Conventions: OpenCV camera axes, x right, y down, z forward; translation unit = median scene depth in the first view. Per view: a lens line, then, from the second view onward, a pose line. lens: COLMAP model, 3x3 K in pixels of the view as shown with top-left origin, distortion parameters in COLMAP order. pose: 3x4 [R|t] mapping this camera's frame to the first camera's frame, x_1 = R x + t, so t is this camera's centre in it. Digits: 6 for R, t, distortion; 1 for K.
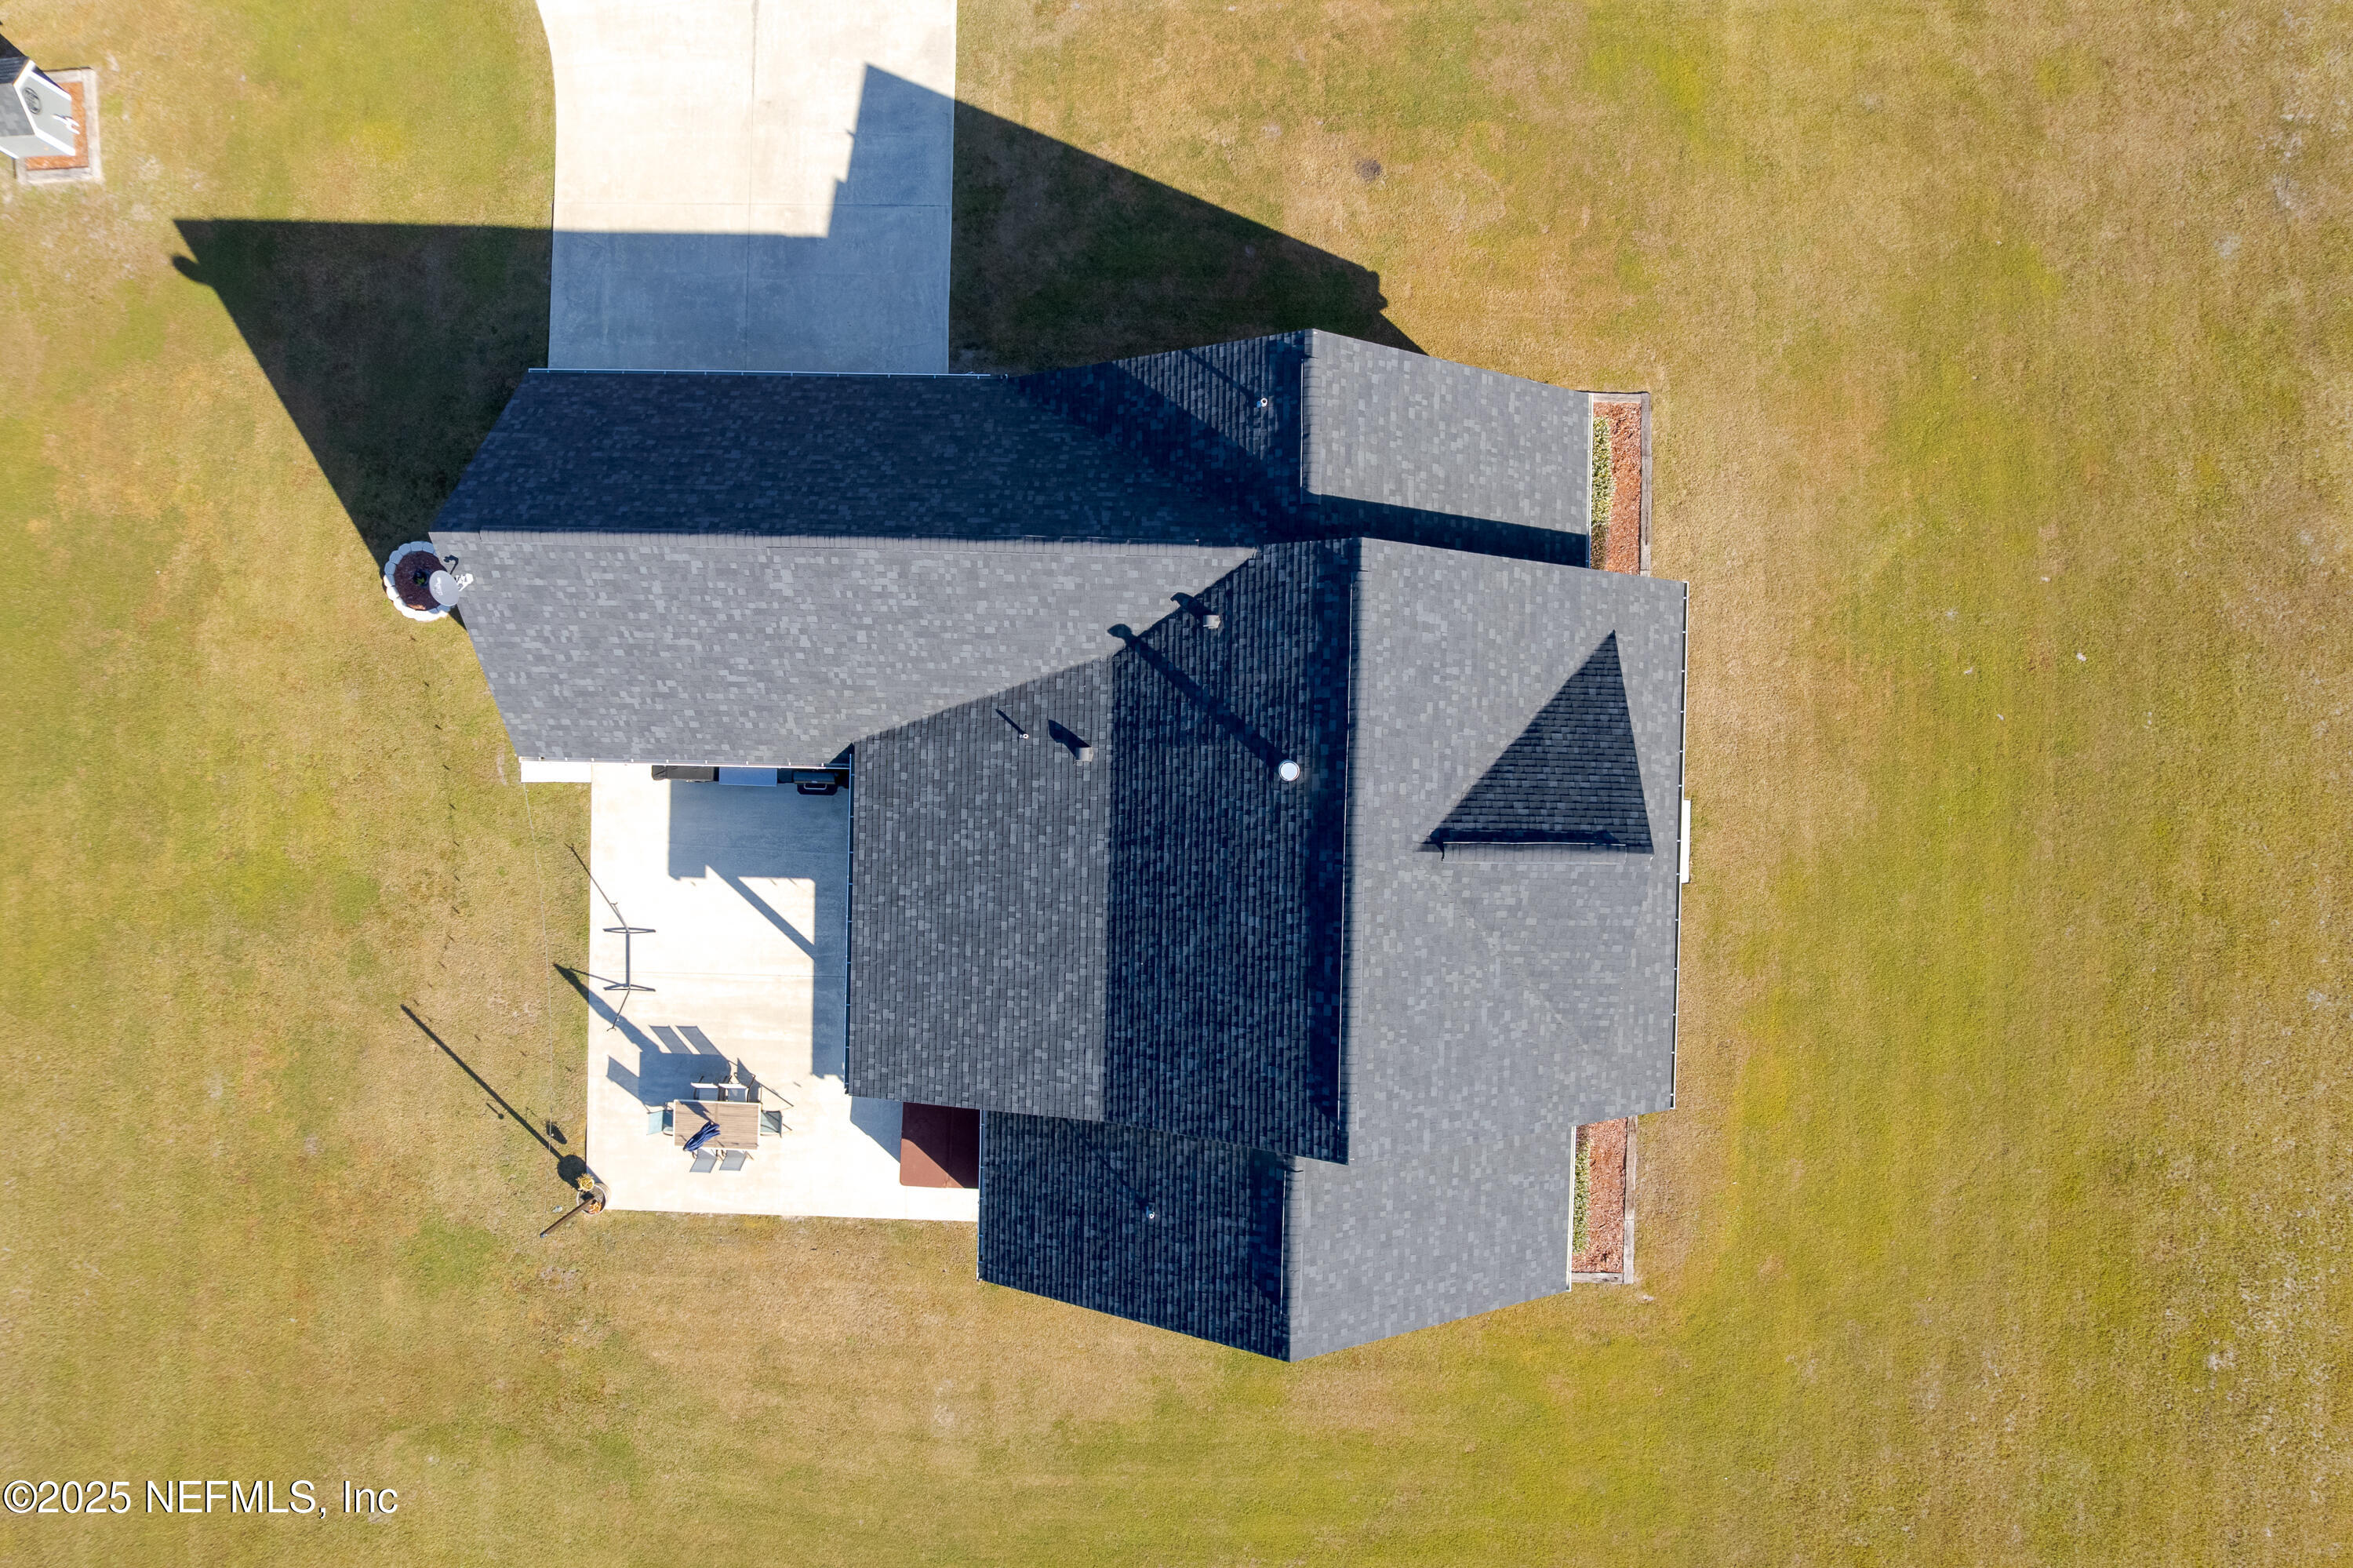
lens RADIAL K [[1506.6, 0, 1172.9], [0, 1506.6, 794.9], [0, 0, 1]] dist [-0.081703, 0.071675]
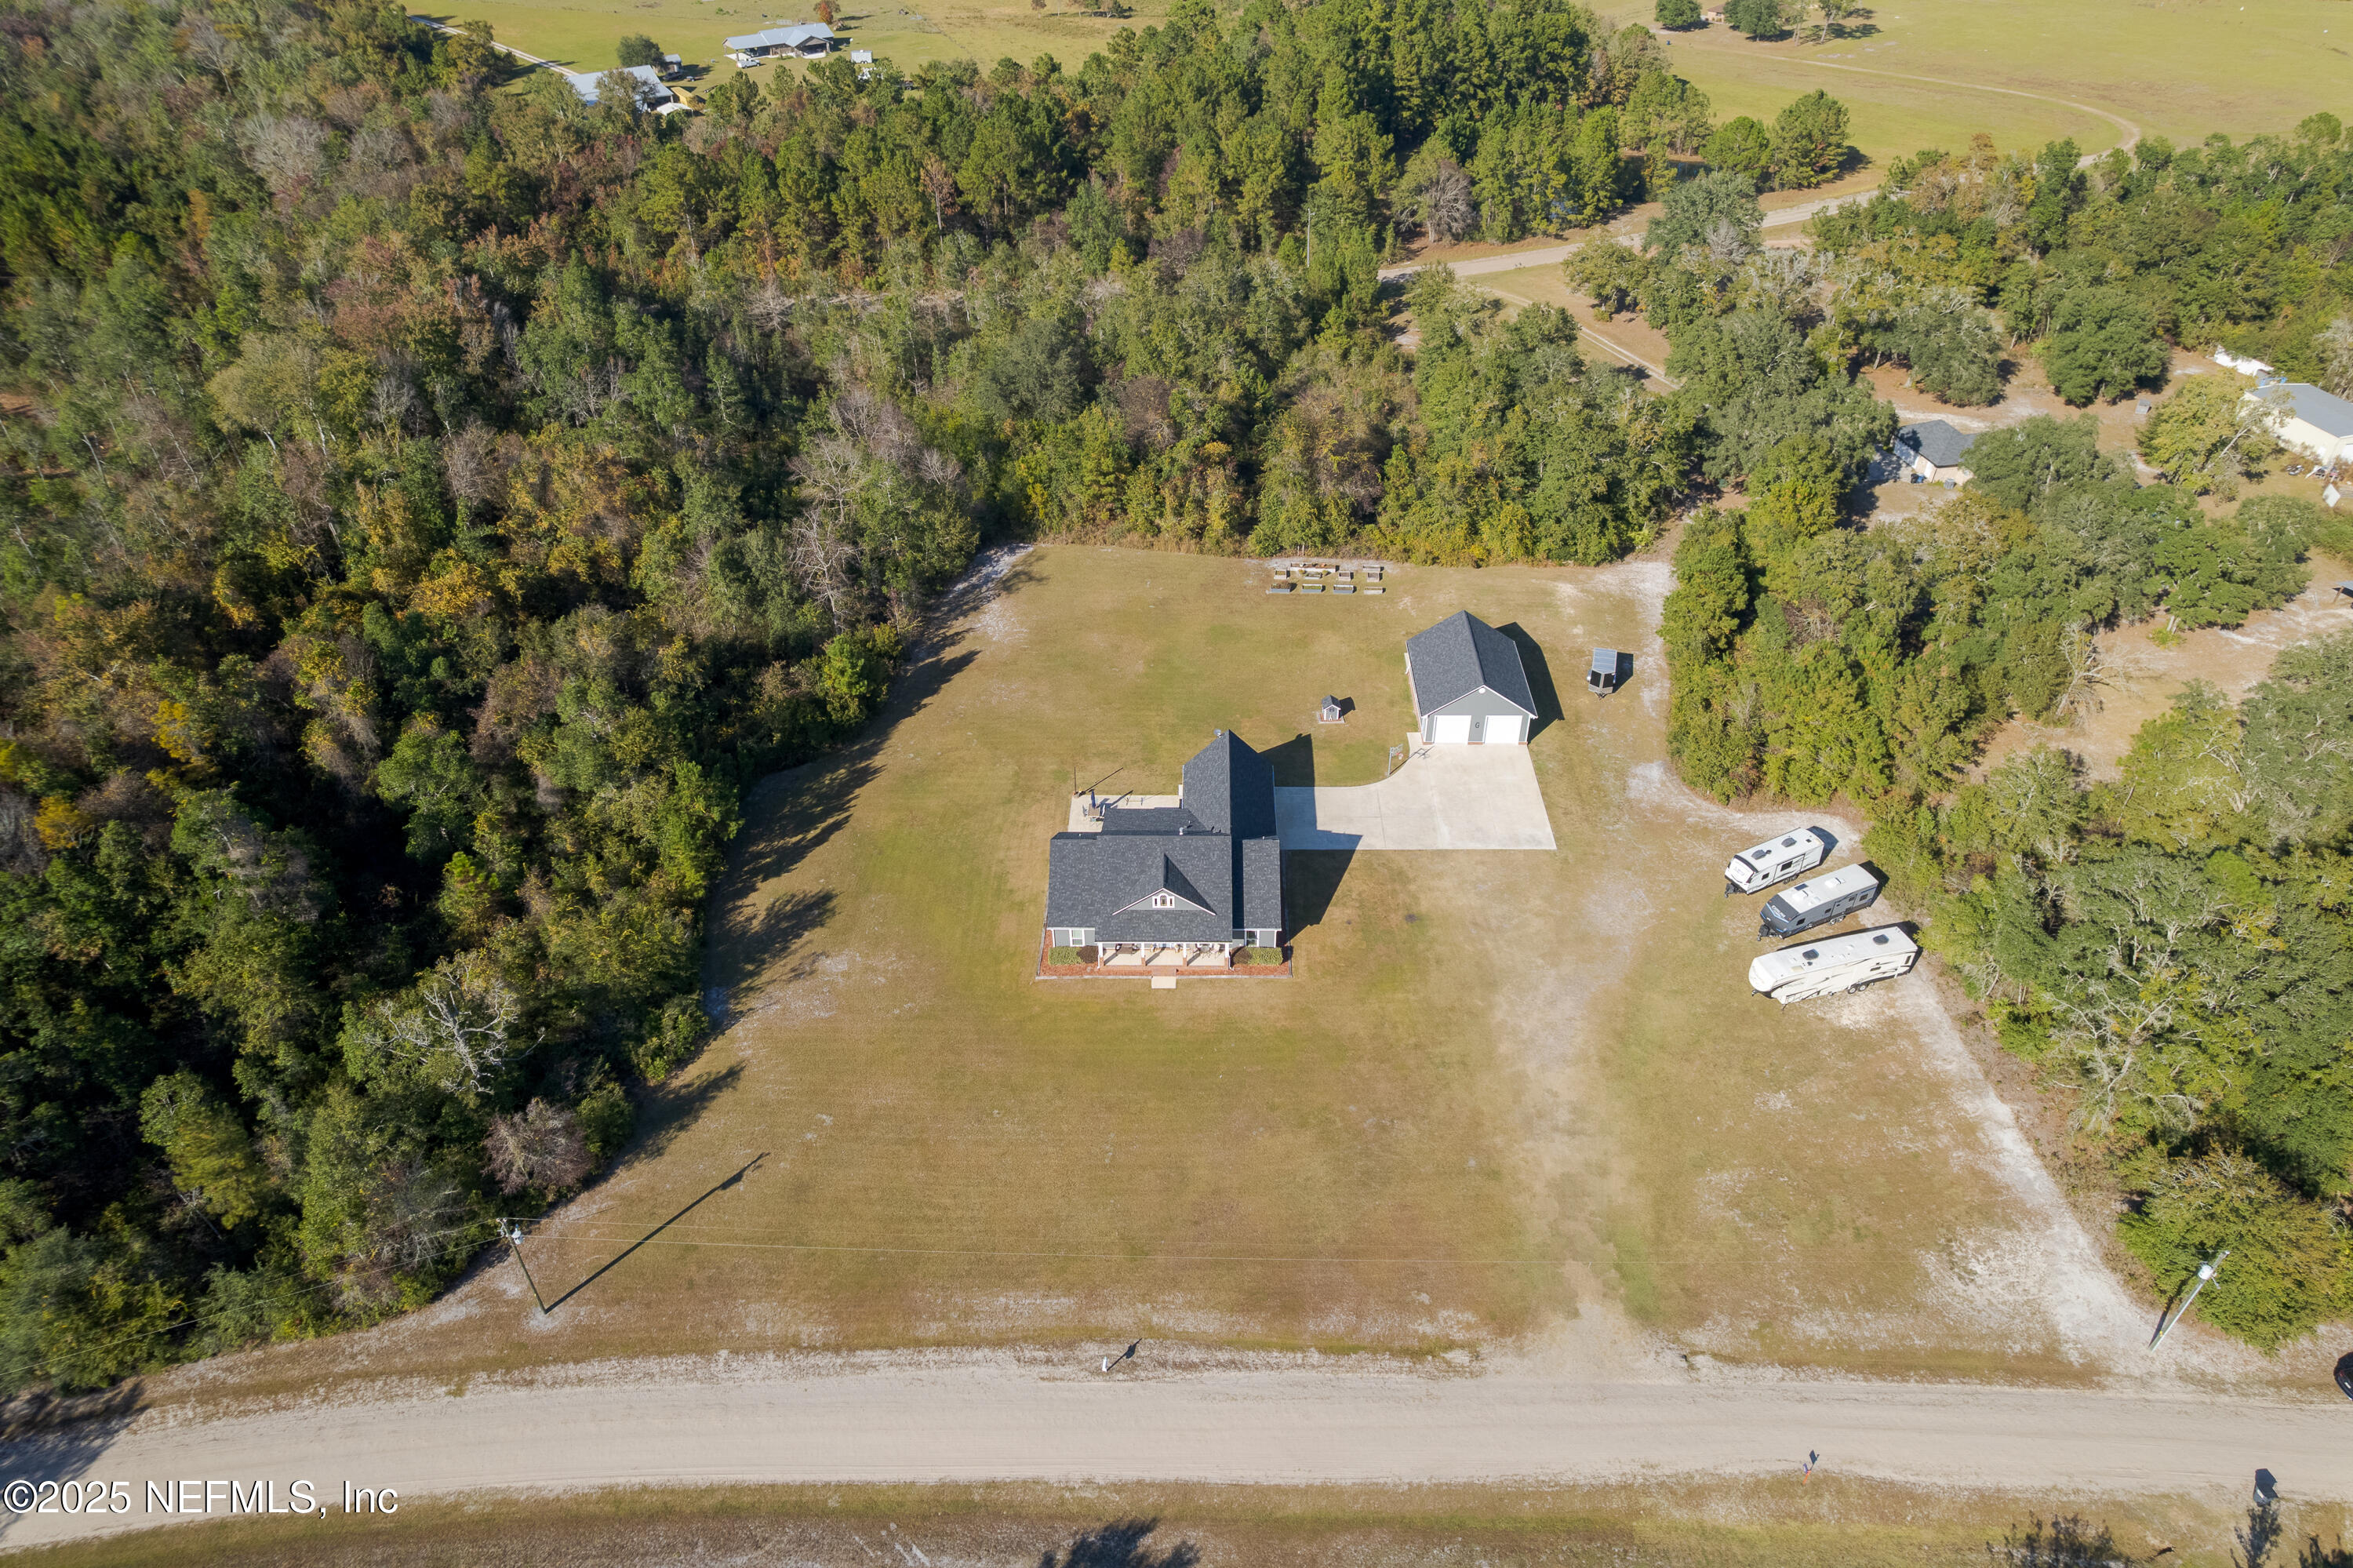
lens RADIAL K [[1506.6, 0, 1172.9], [0, 1506.6, 794.9], [0, 0, 1]] dist [-0.081703, 0.071675]
pose [[0.003478, 0.605101, -0.796141, 2.848159], [-0.999990, 0.004341, -0.001069, 0.010626], [0.002809, 0.796137, 0.605110, -1.461659]]
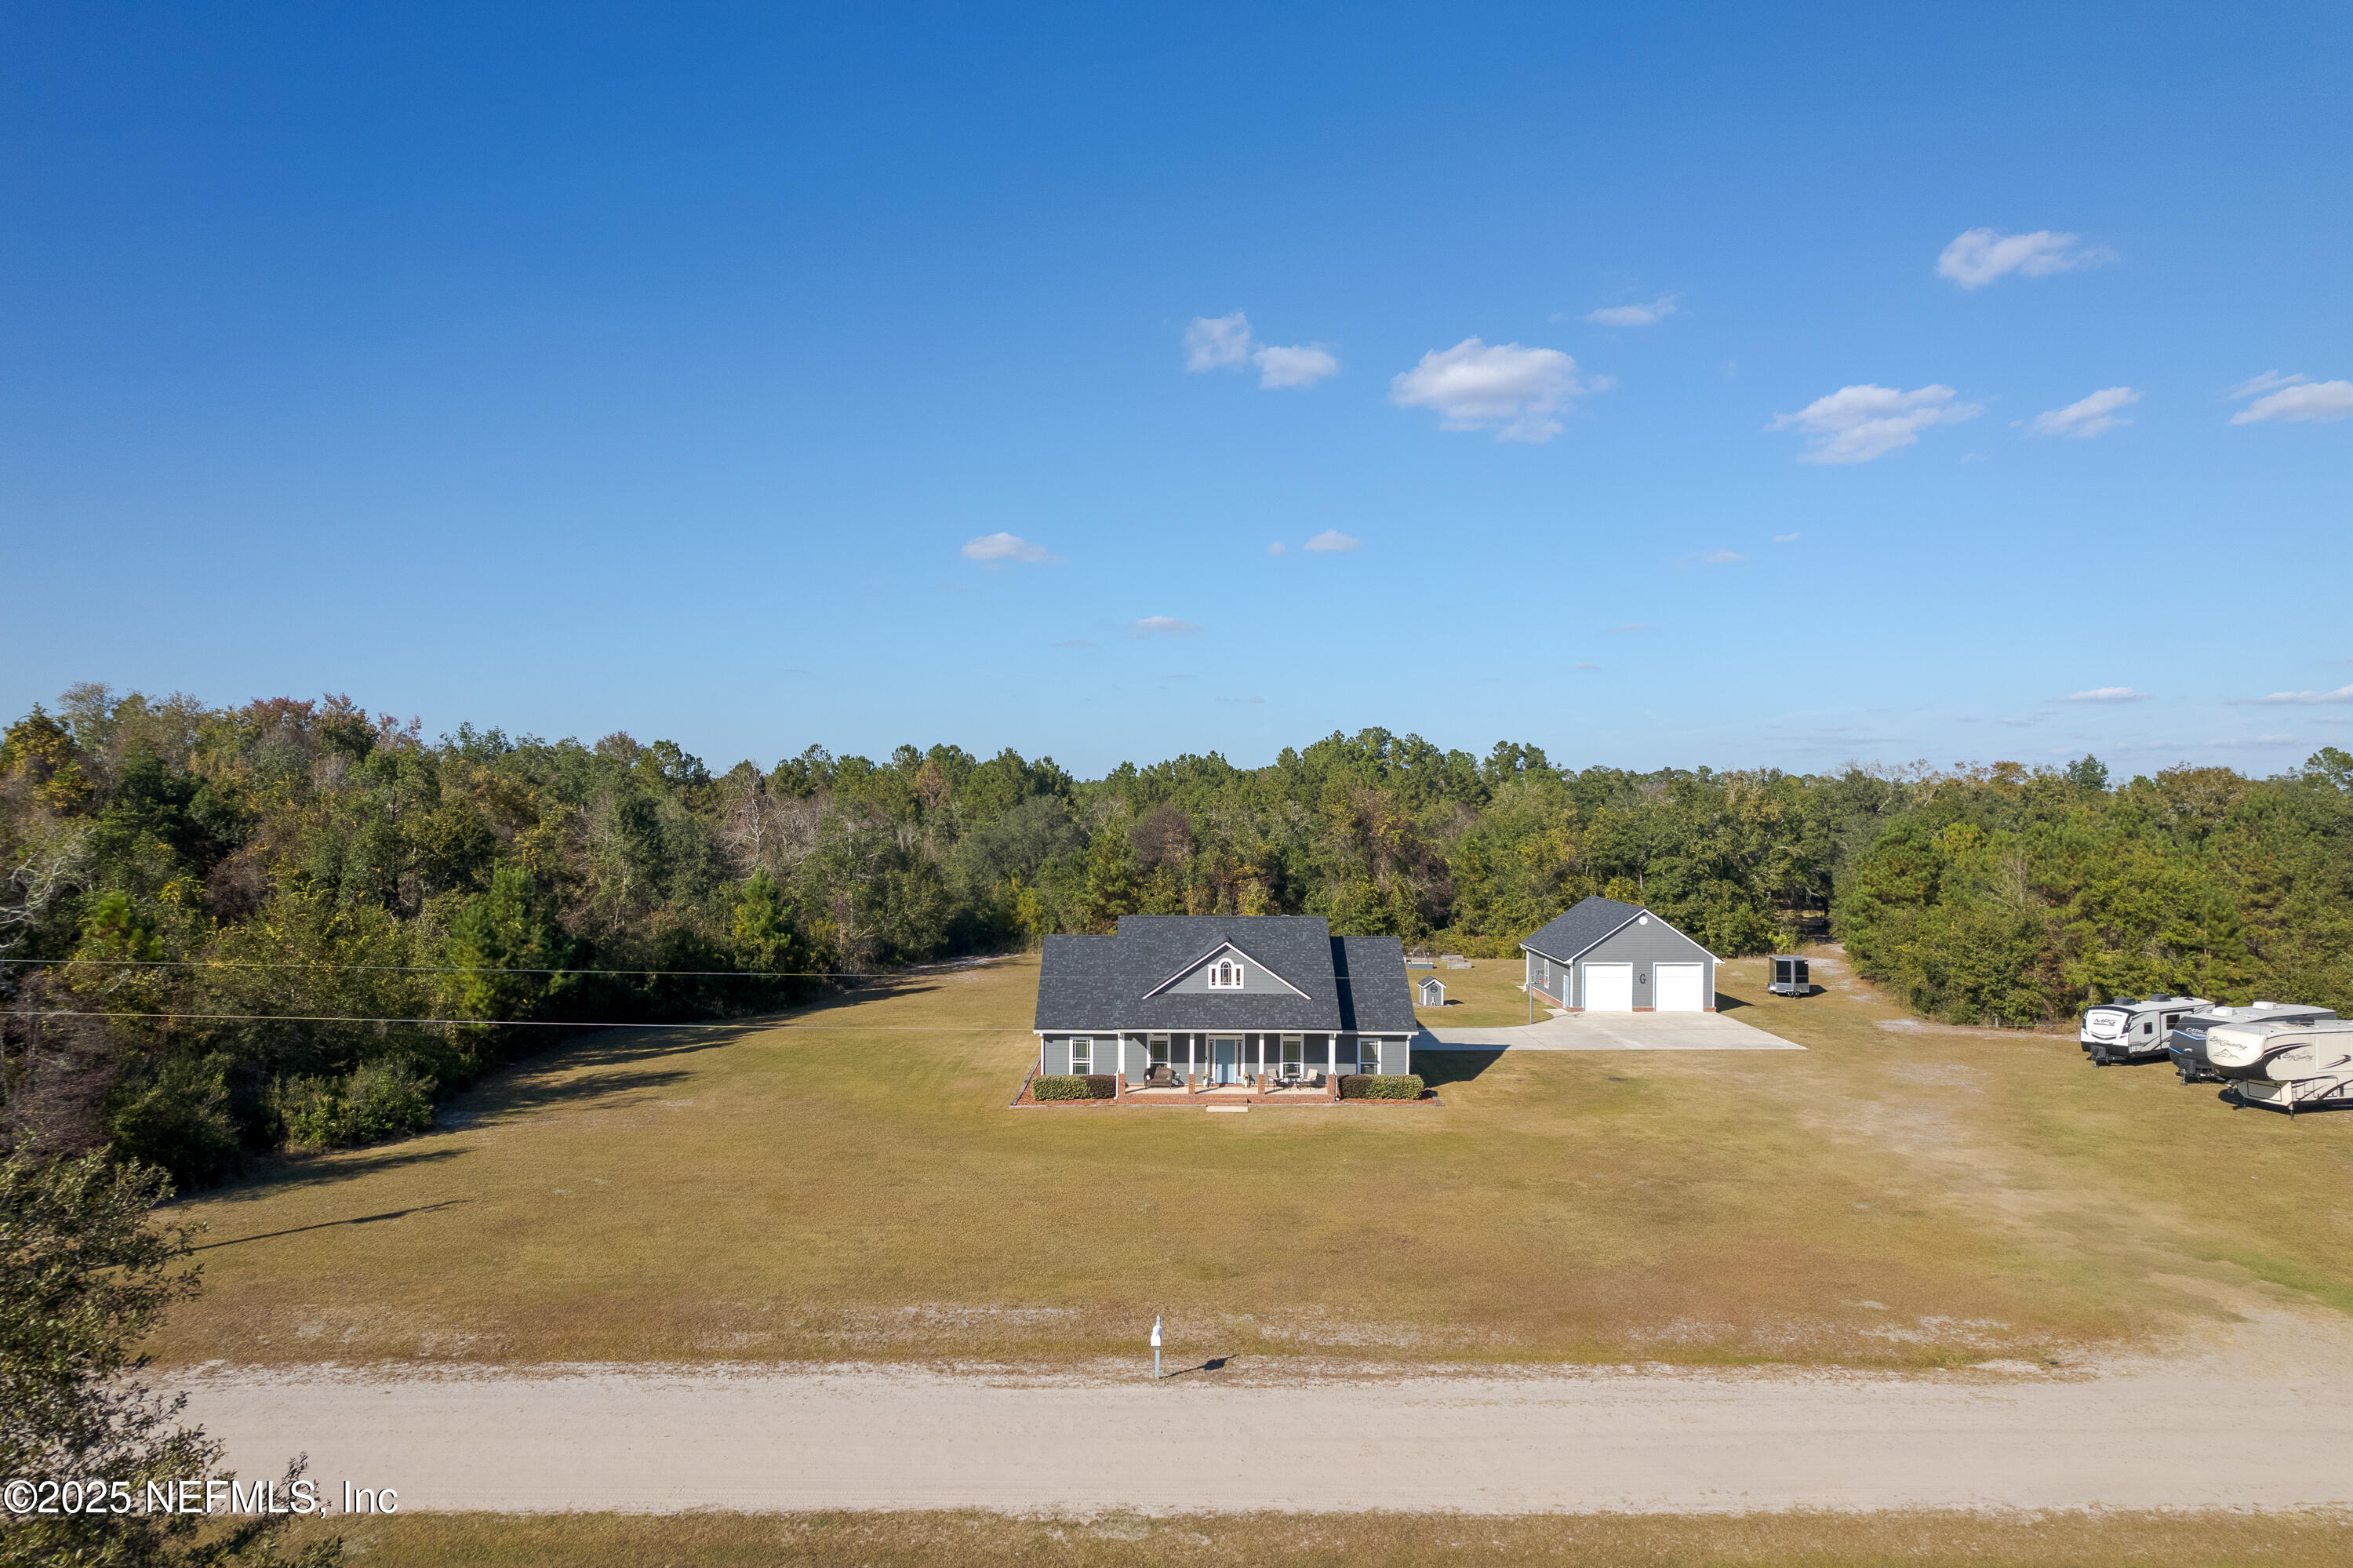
lens RADIAL K [[1552.6, 0, 1173.1], [0, 1552.6, 779.2], [0, 0, 1]] dist [-0.088339, 0.082837]
pose [[0.017190, -0.013430, -0.999762, 2.445673], [-0.999772, -0.012874, -0.017017, 0.145886], [-0.012642, 0.999827, -0.013648, 0.580494]]
